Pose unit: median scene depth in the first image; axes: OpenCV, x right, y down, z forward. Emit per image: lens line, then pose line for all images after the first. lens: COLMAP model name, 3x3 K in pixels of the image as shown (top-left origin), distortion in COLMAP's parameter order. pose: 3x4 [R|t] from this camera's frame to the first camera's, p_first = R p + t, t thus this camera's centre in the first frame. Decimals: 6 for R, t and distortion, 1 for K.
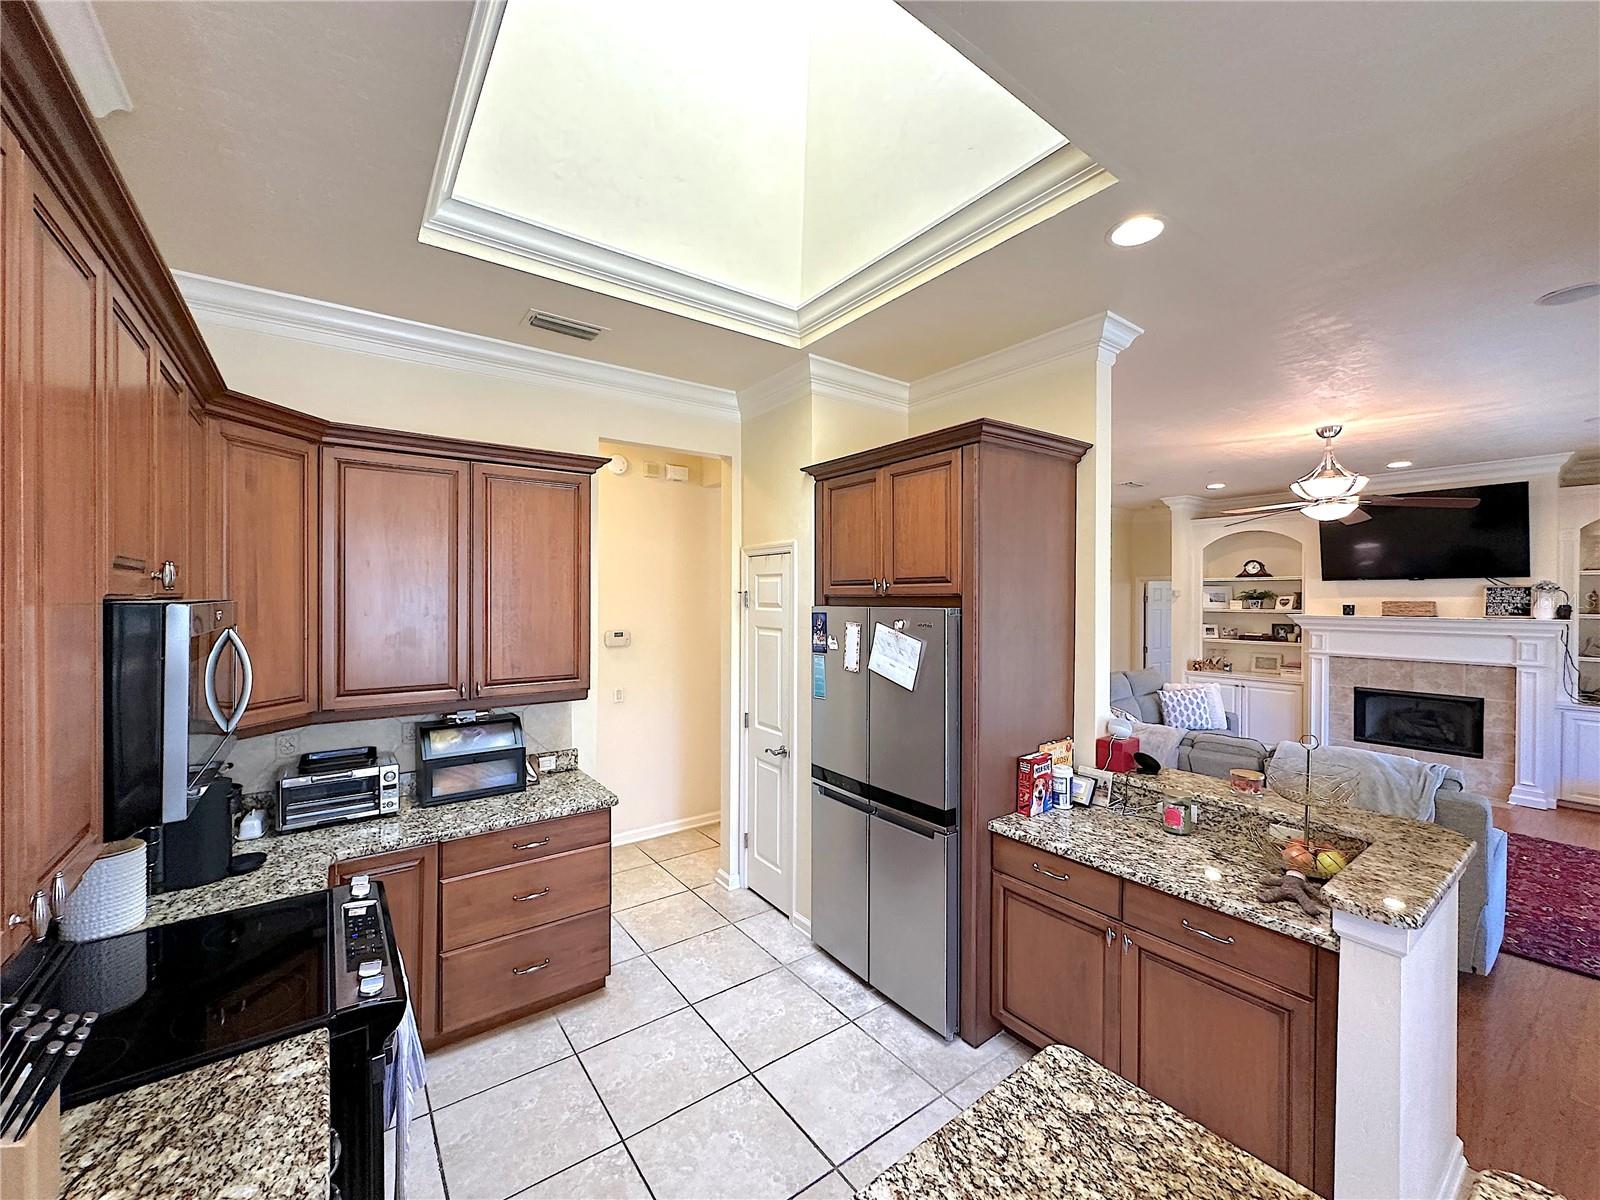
lens RADIAL K [[639.3, 0, 800.7], [0, 639.3, 598.9], [0, 0, 1]] dist [-0.002174, -0.000281]
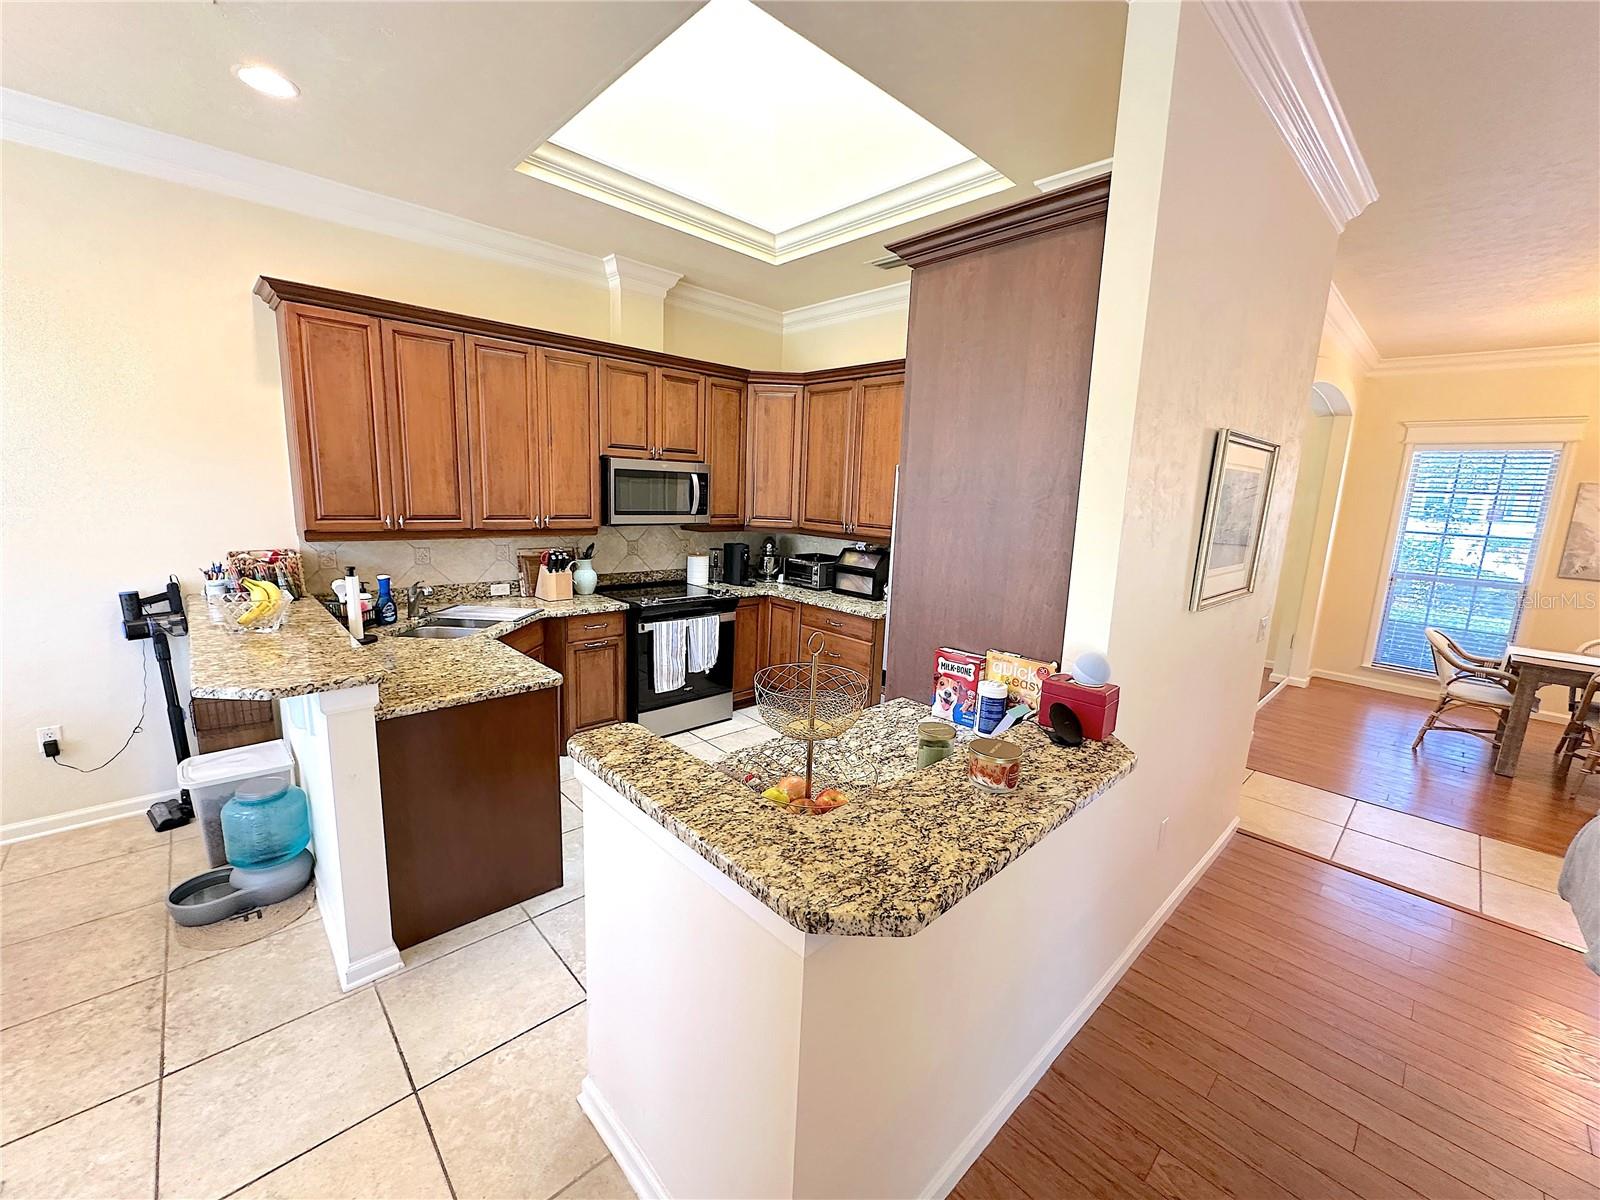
lens RADIAL K [[639.3, 0, 800.0], [0, 639.3, 596.1], [0, 0, 1]] dist [-0.002174, -0.000281]
pose [[0.119936, 0.170955, -0.977952, 0.549710], [-0.046720, 0.984943, 0.166448, 0.026047], [0.991682, 0.025727, 0.126117, 0.345982]]
